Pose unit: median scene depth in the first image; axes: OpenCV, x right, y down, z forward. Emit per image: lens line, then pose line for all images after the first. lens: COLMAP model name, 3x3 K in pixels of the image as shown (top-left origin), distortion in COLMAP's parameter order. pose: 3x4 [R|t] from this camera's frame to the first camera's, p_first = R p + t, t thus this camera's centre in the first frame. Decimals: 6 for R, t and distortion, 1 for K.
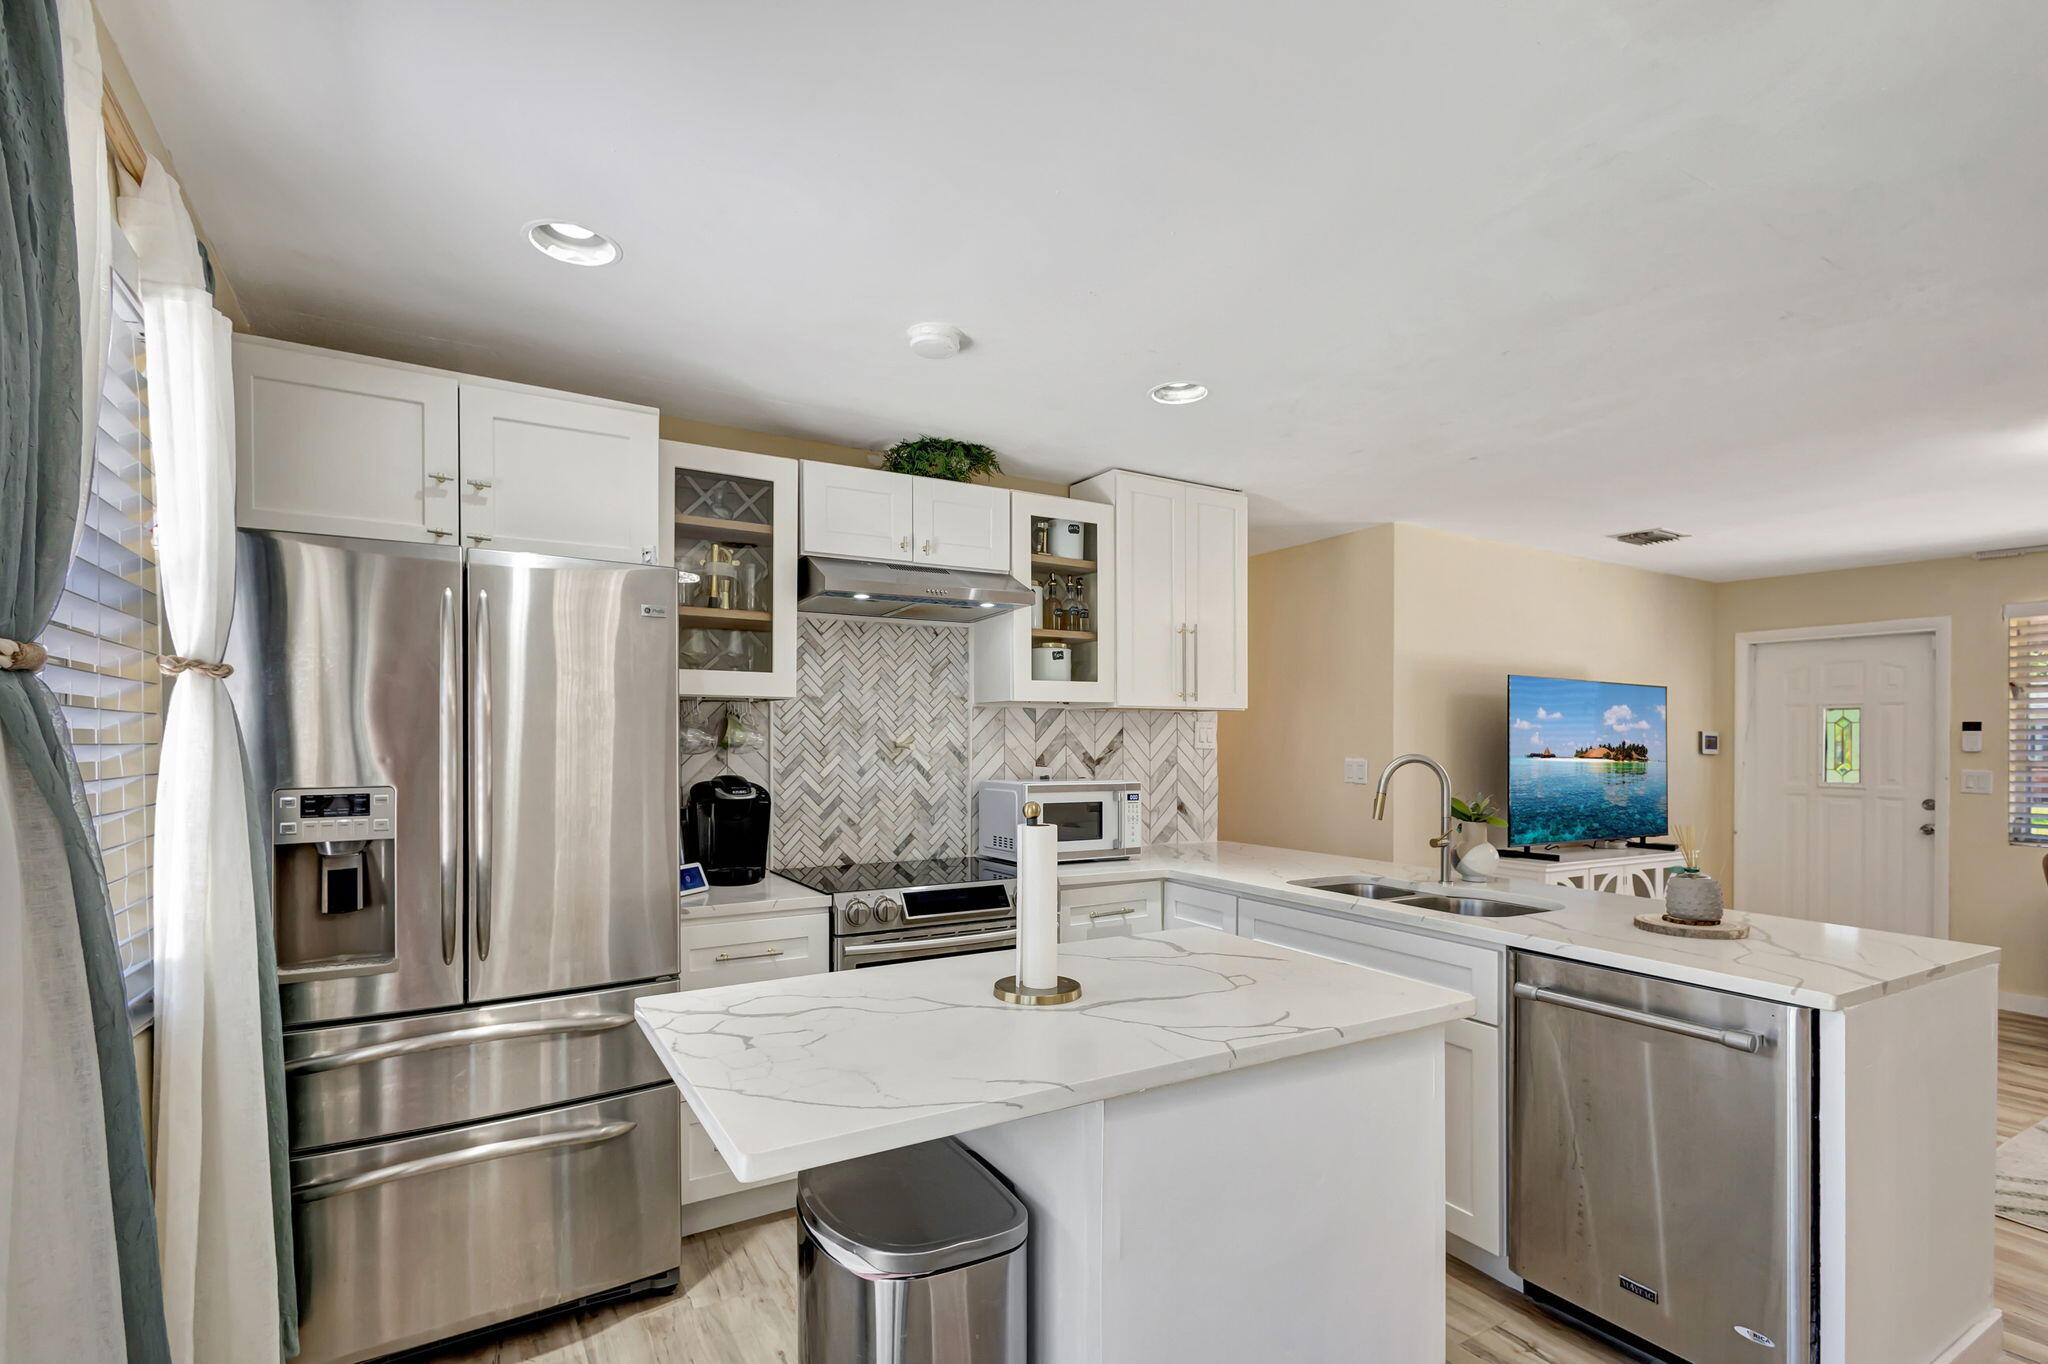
lens RADIAL K [[967.0, 0, 1027.2], [0, 967.0, 747.3], [0, 0, 1]] dist [-0.001947, -0.000323]
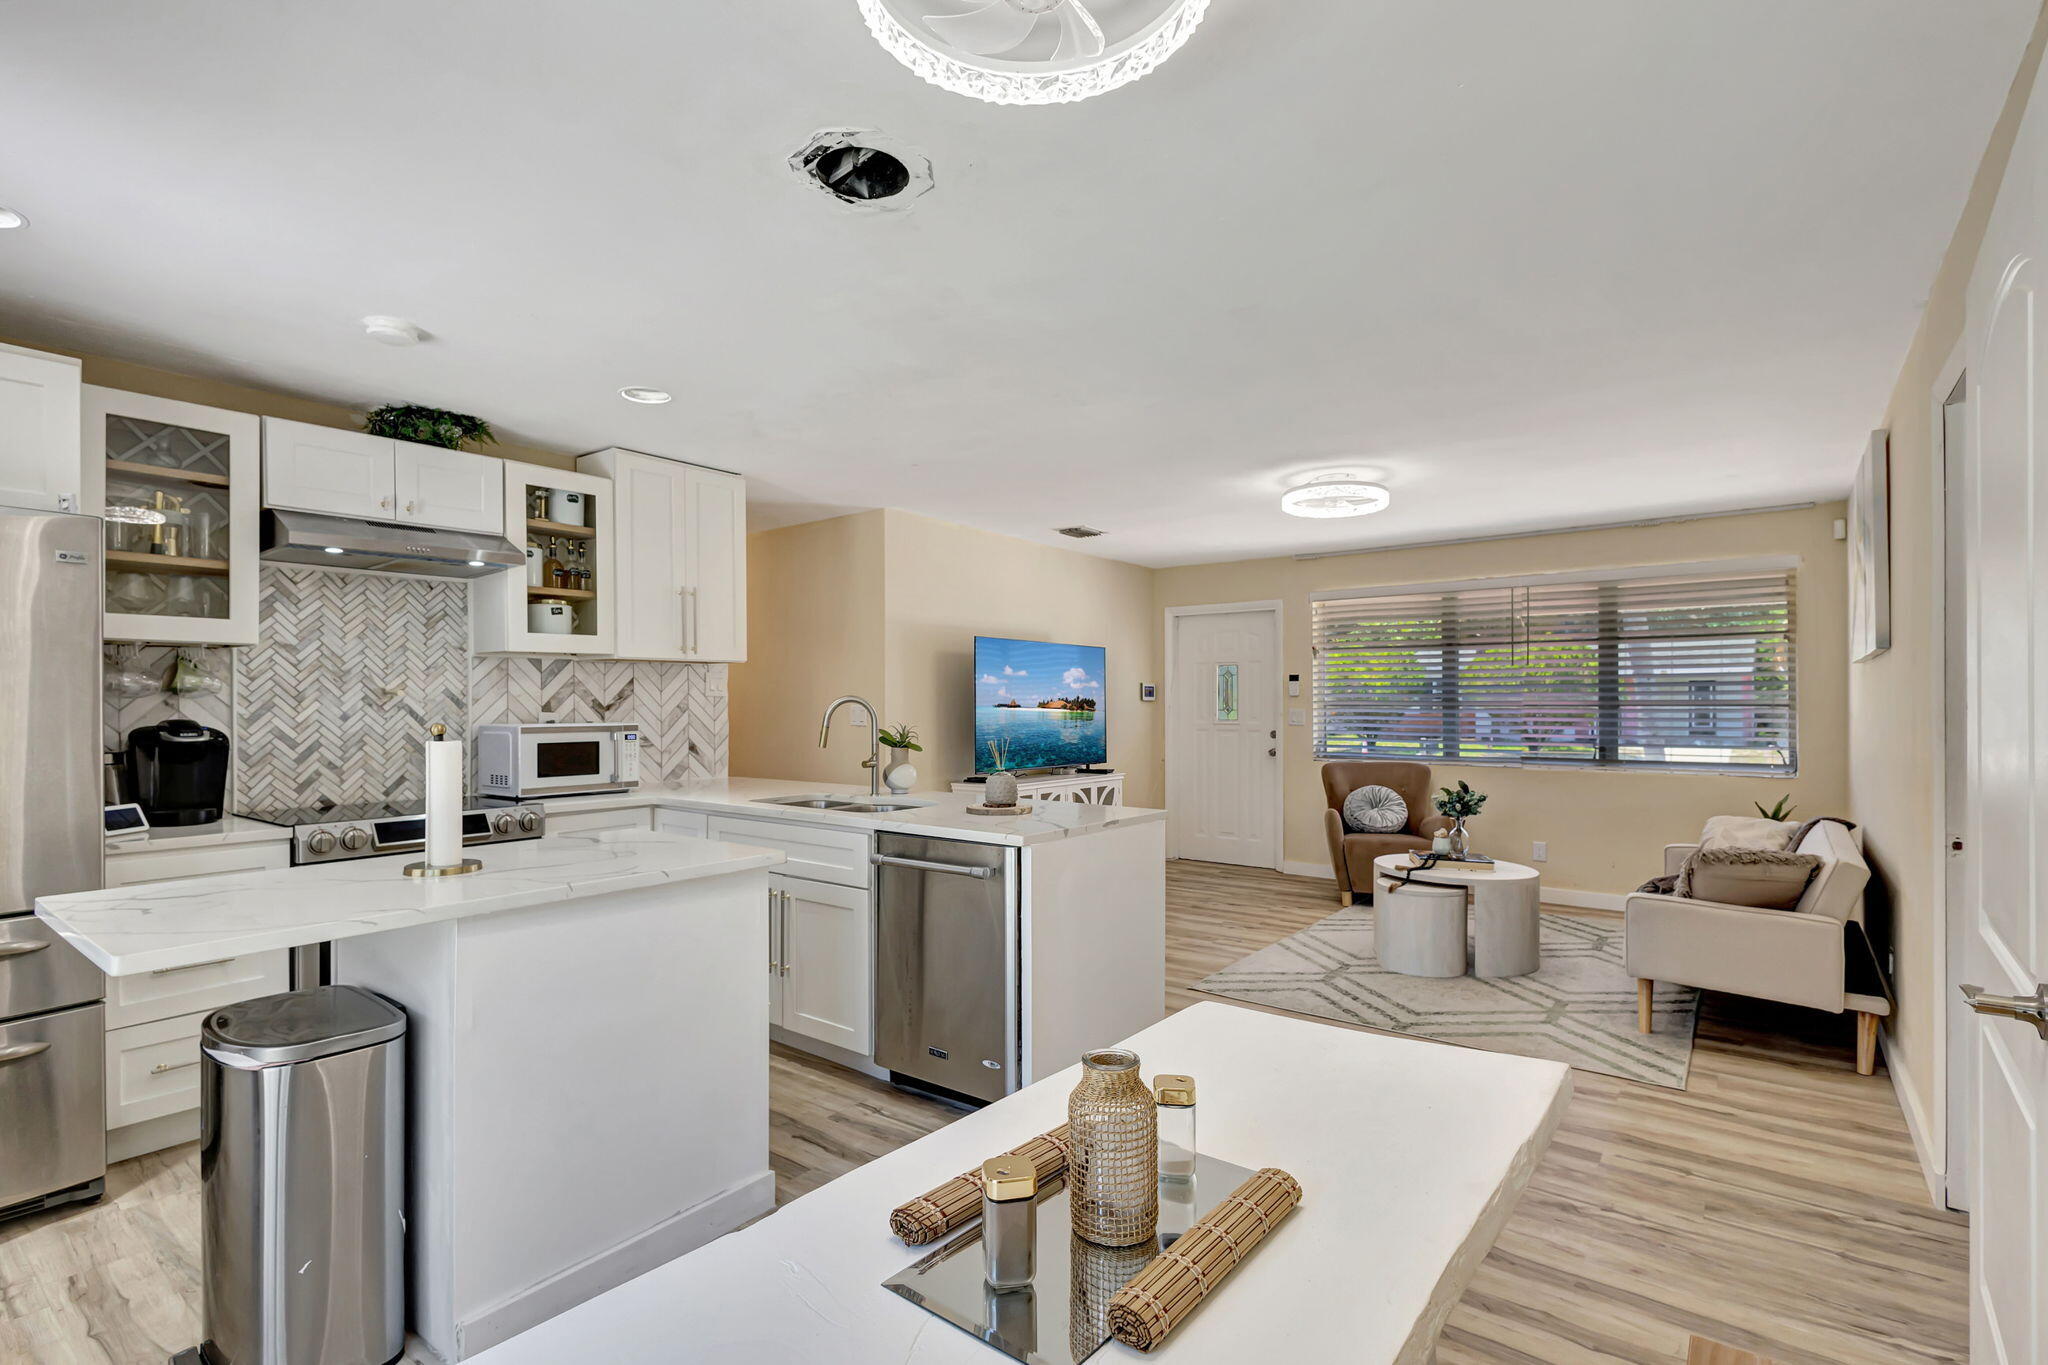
lens RADIAL K [[959.8, 0, 1013.9], [0, 959.8, 701.8], [0, 0, 1]] dist [0.017377, -0.007952]
pose [[0.931194, -0.007644, 0.364444, 0.121528], [0.009830, 0.999943, -0.004145, 0.020185], [-0.364392, 0.007442, 0.931216, -0.234021]]
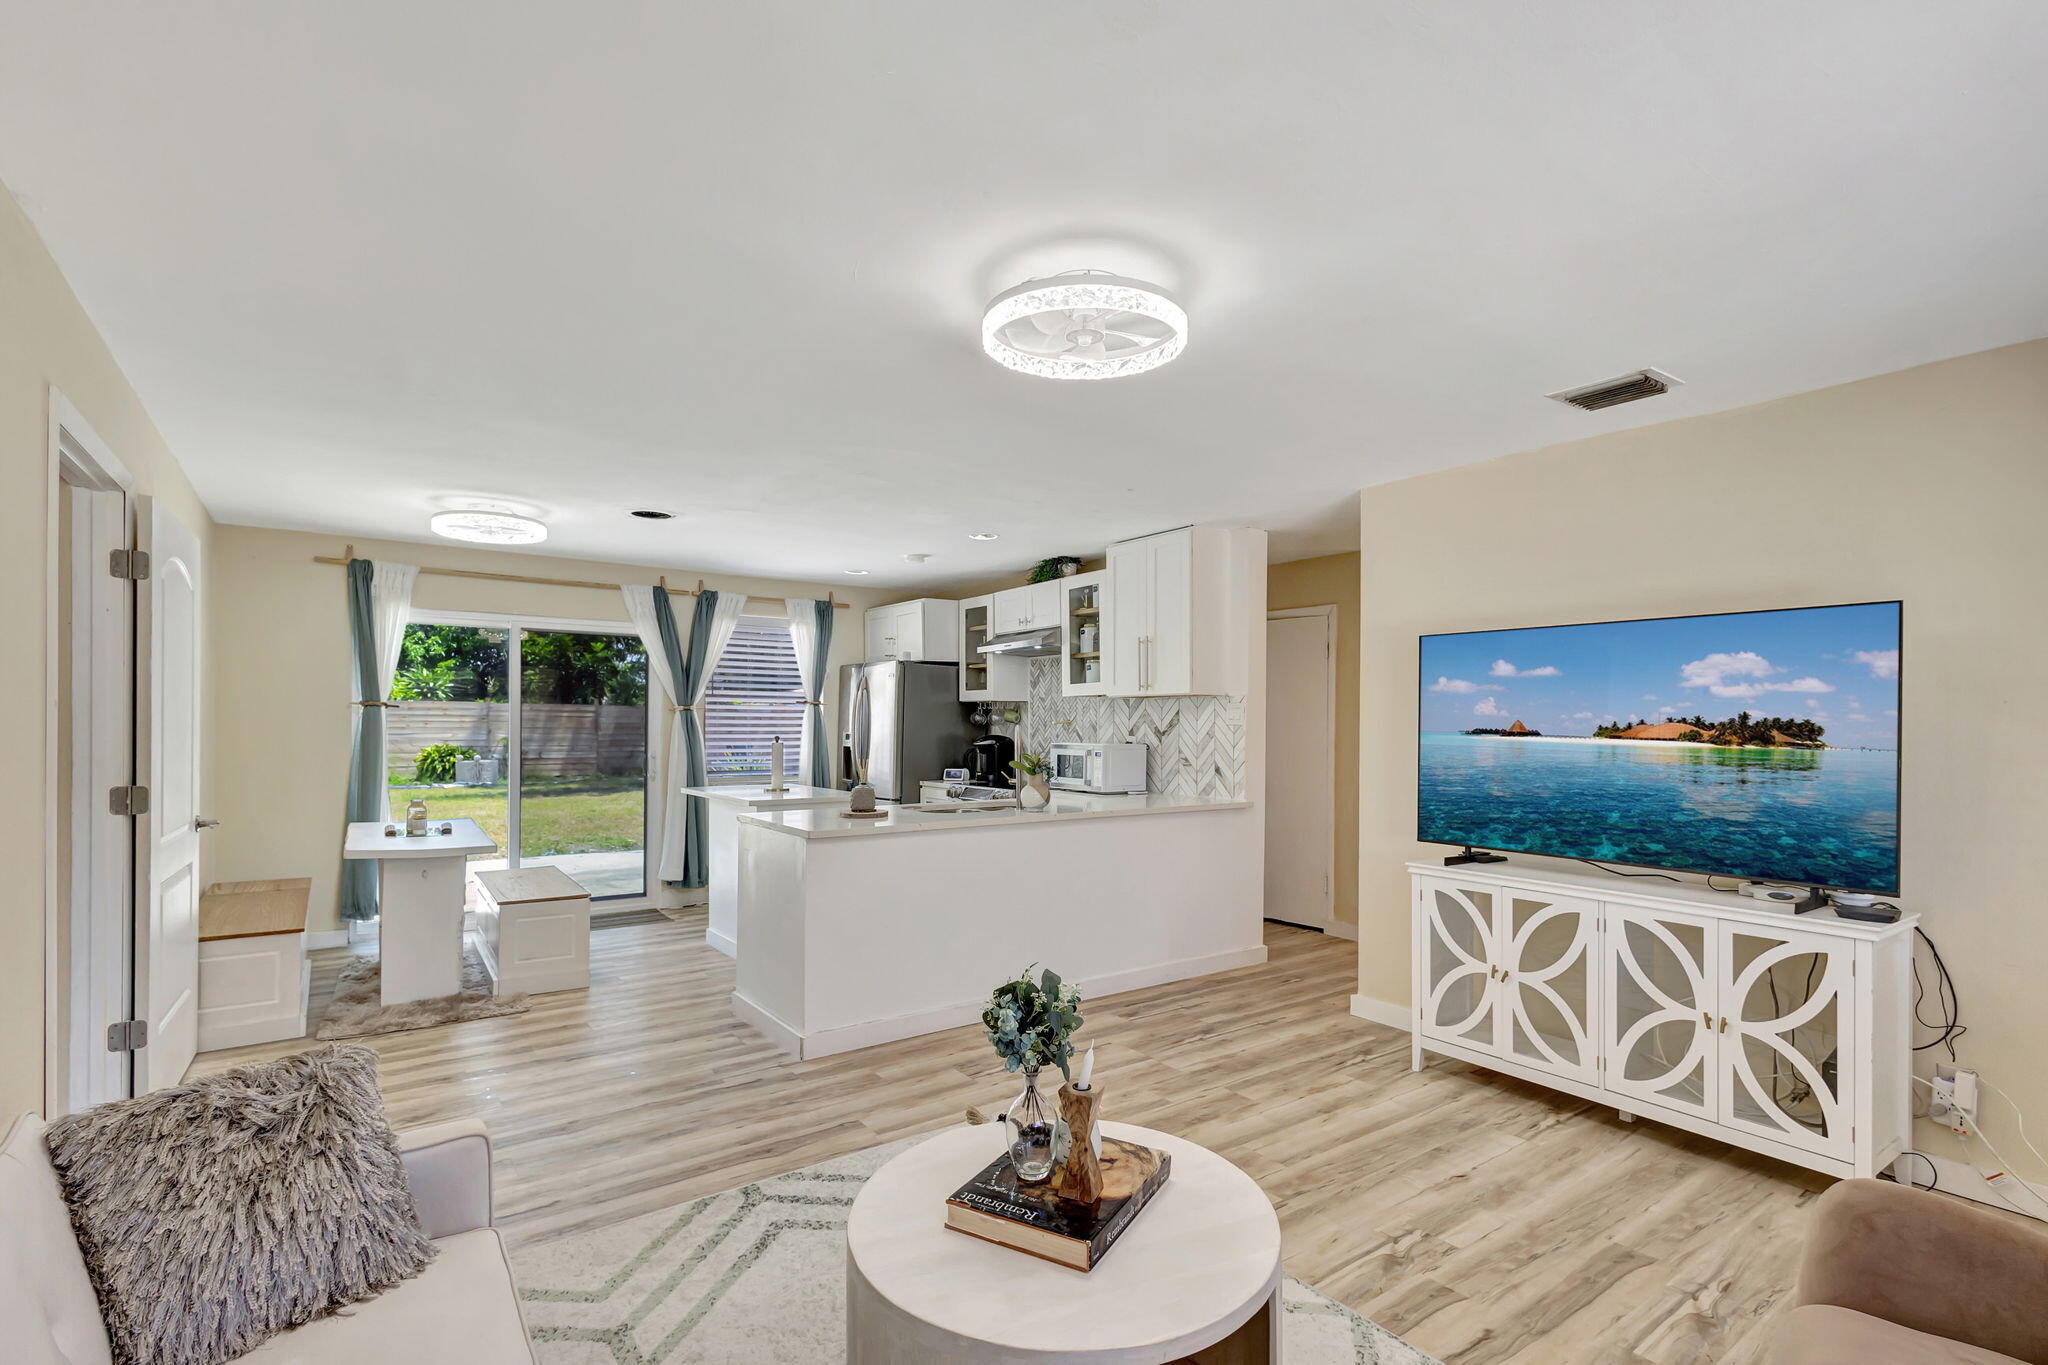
lens RADIAL K [[954.9, 0, 1023.1], [0, 954.9, 719.7], [0, 0, 1]] dist [0.000891, -0.001937]
pose [[0.086049, -0.008530, -0.996254, 1.714782], [-0.008959, 0.999916, -0.009336, 0.011175], [0.996251, 0.009728, 0.085966, 0.774309]]
